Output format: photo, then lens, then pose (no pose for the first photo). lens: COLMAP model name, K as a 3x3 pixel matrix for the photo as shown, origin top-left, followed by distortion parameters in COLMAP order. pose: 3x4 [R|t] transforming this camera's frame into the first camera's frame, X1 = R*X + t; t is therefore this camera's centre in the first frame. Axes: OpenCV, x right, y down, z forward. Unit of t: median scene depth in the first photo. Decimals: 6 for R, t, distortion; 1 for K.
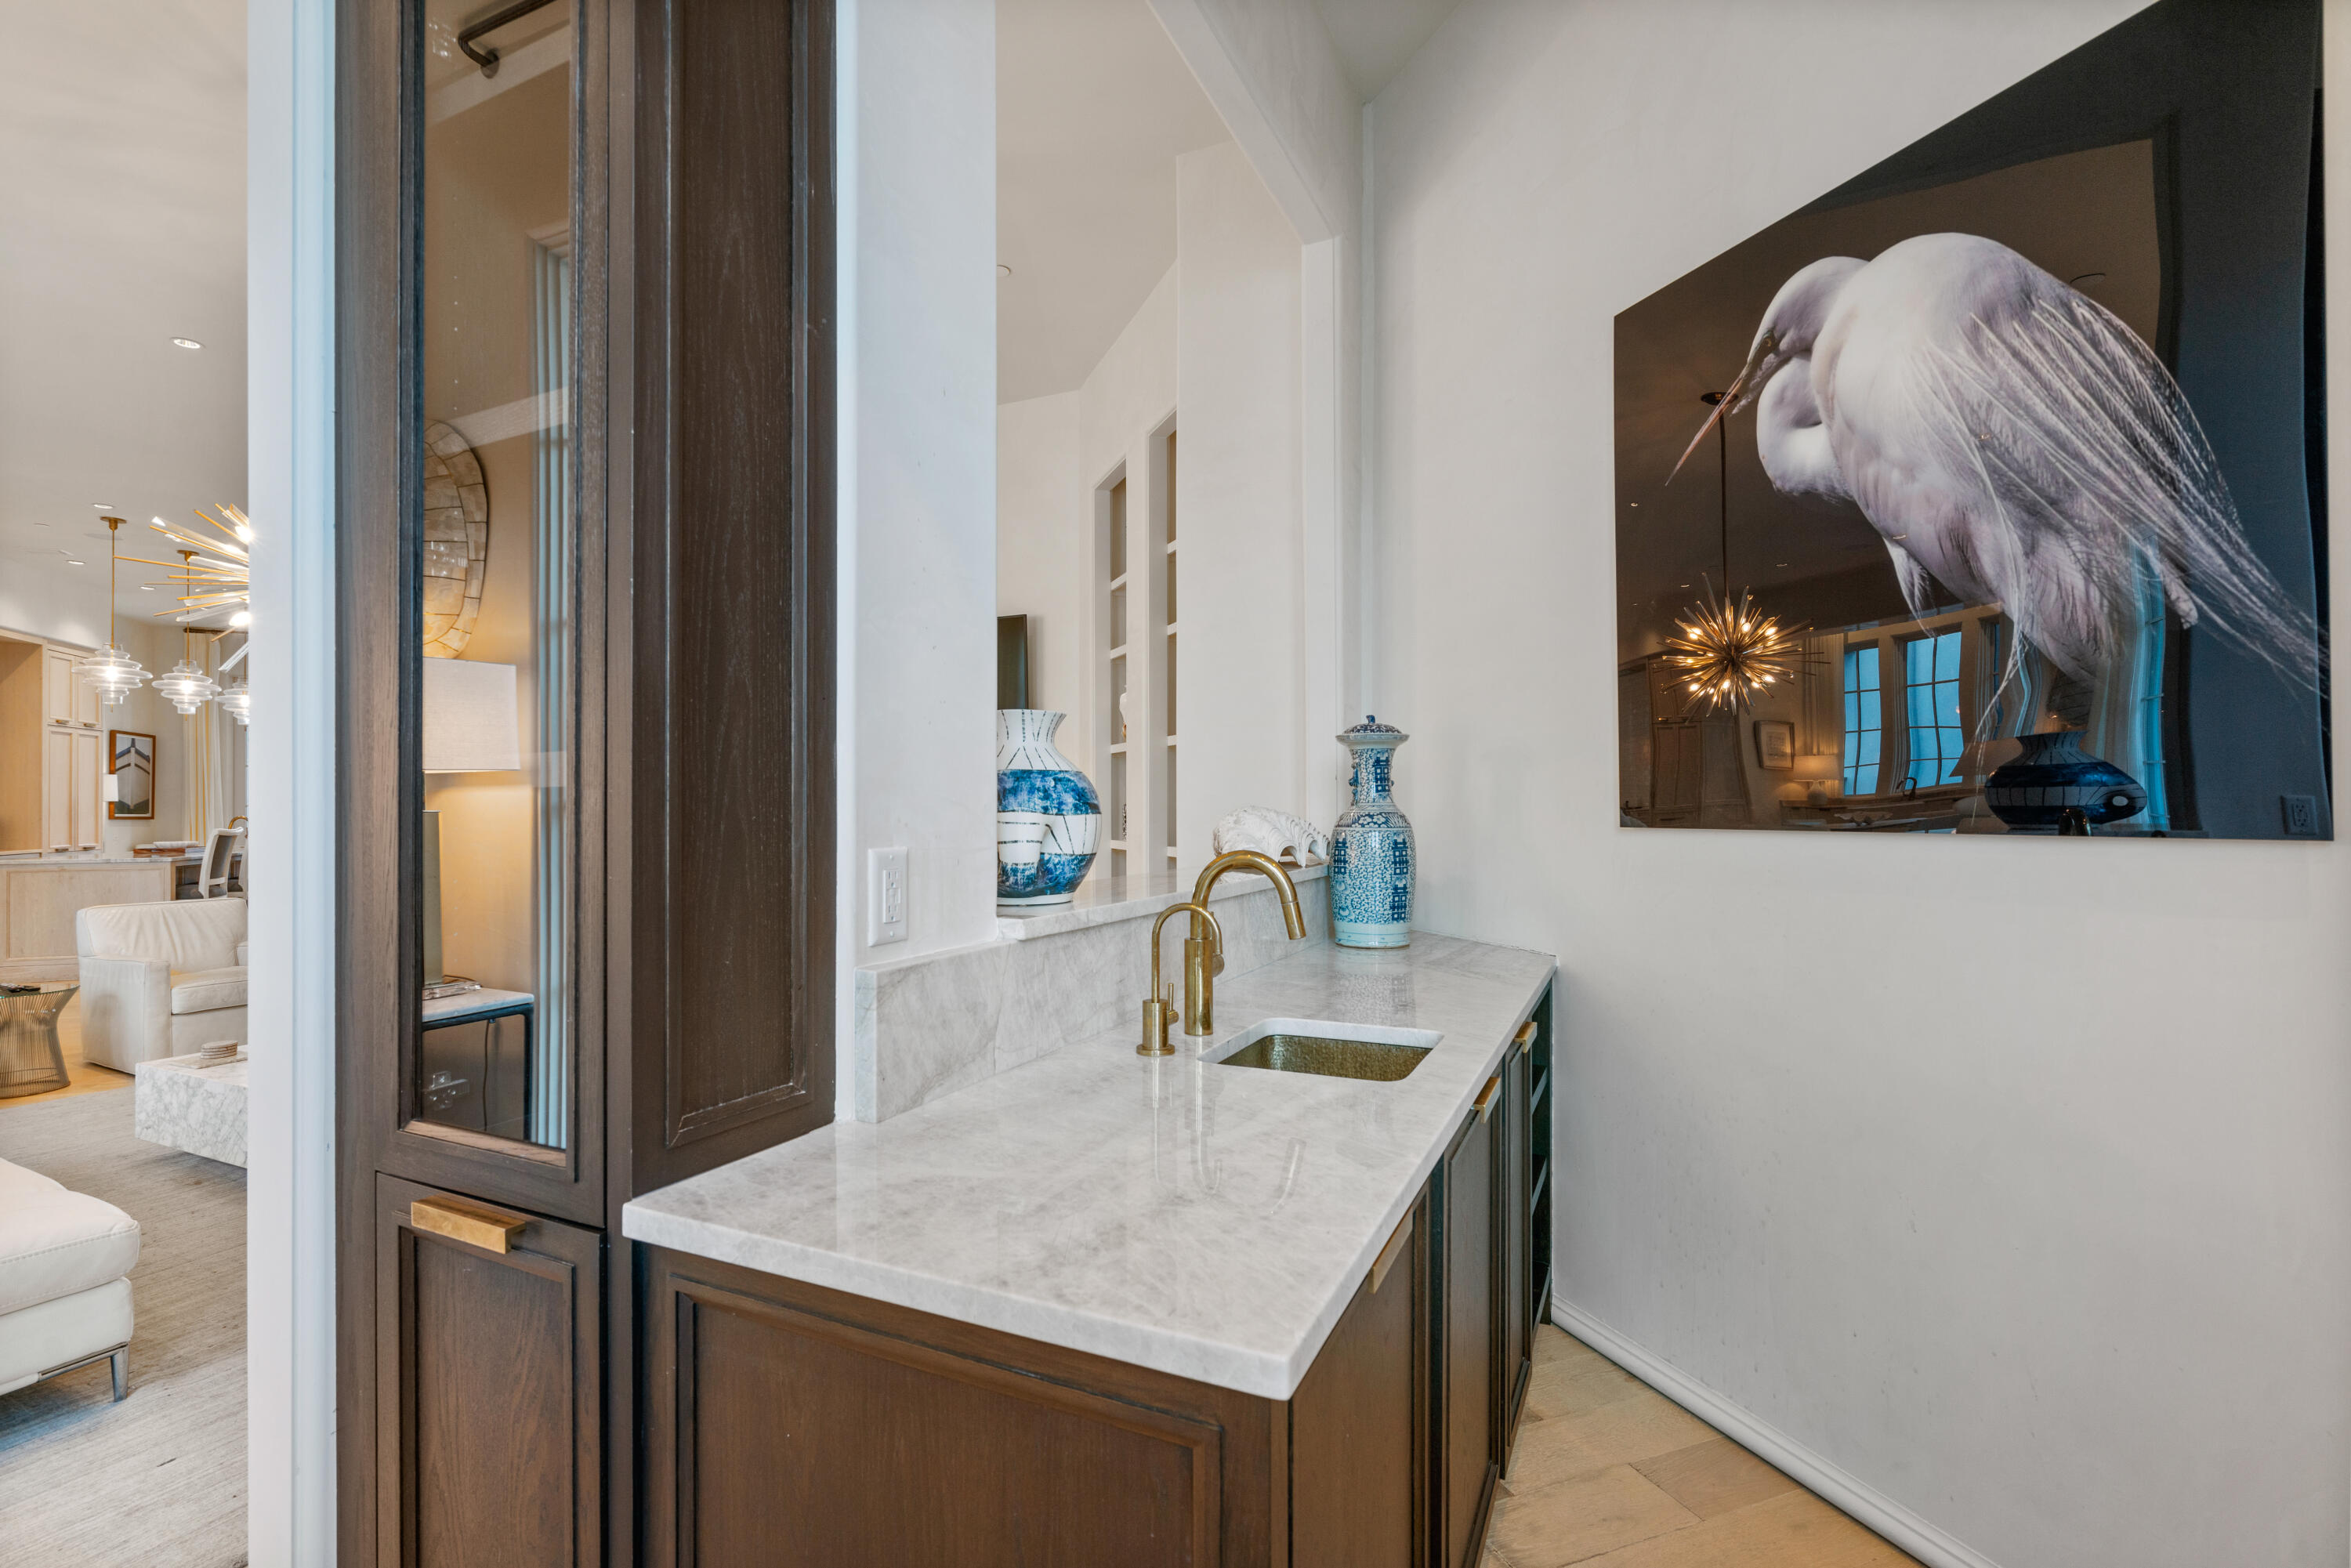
lens RADIAL K [[1058.4, 0, 1170.4], [0, 1058.4, 795.0], [0, 0, 1]] dist [-0.000348, -0.000485]
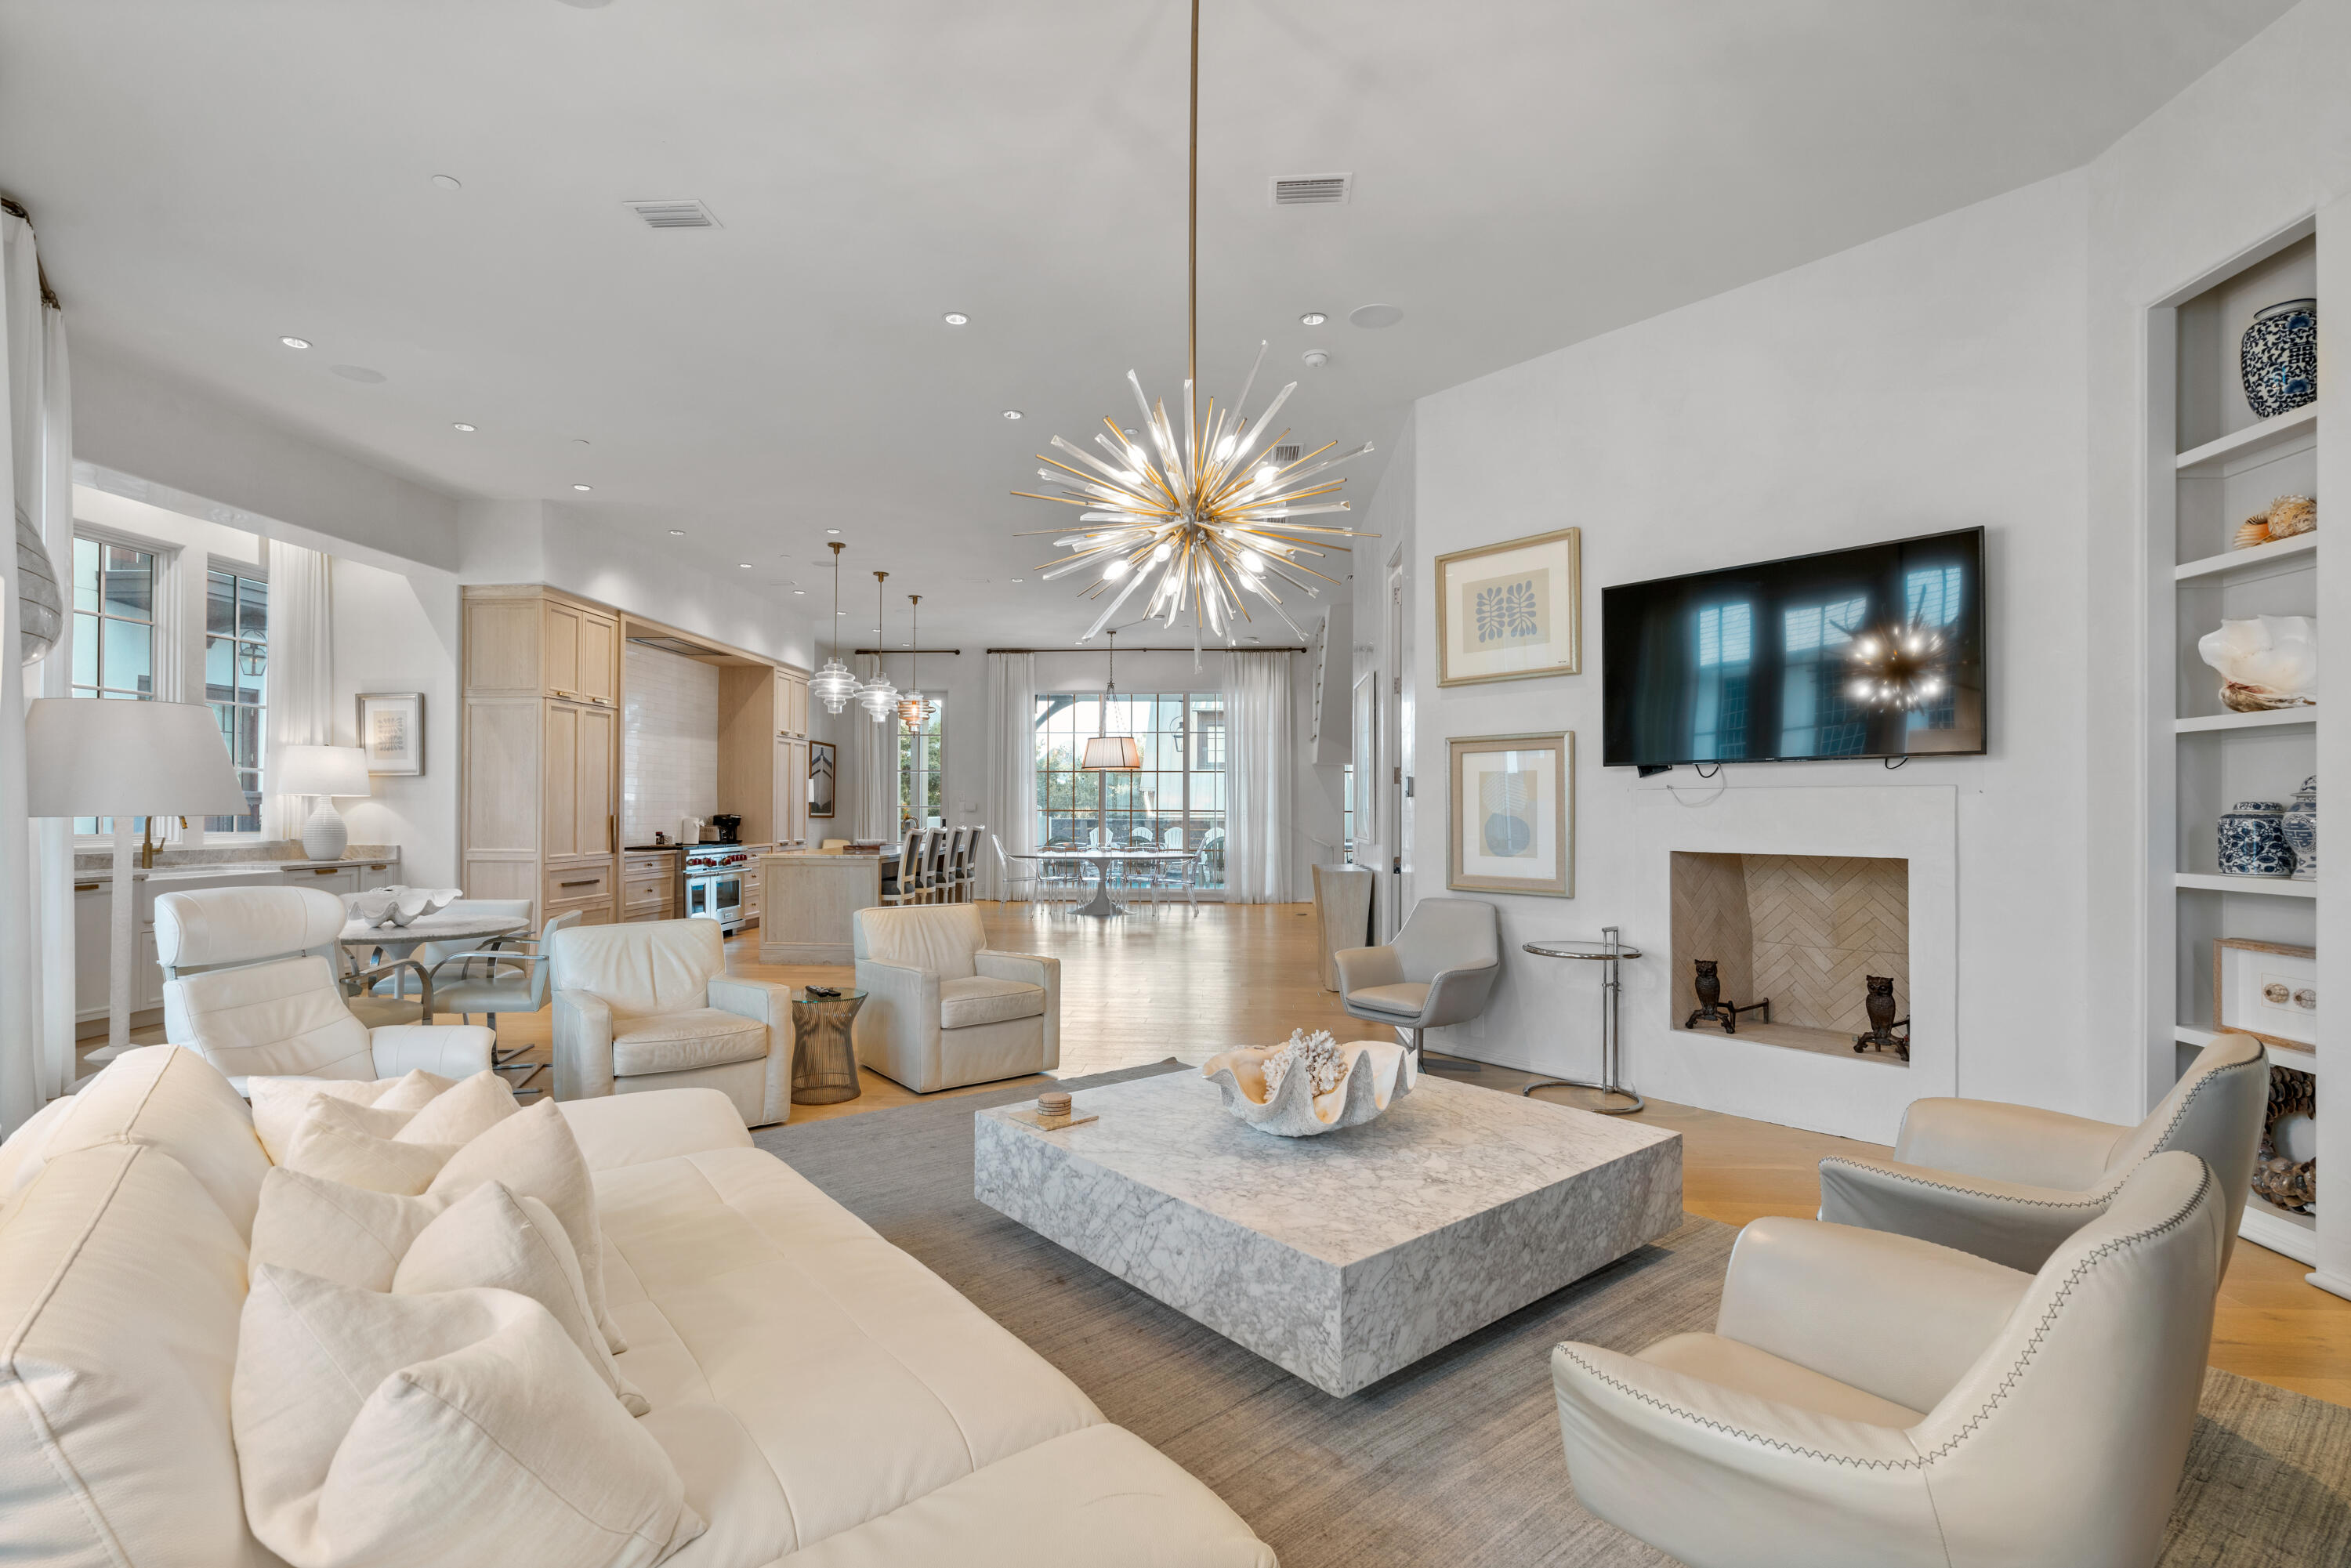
lens RADIAL K [[1080.2, 0, 1166.6], [0, 1080.2, 795.5], [0, 0, 1]] dist [0.001099, -0.000282]
pose [[0.909660, 0.000845, -0.415353, -0.235882], [-0.001320, 0.999999, -0.000856, -0.001036], [0.415352, 0.001327, 0.909660, 0.132756]]
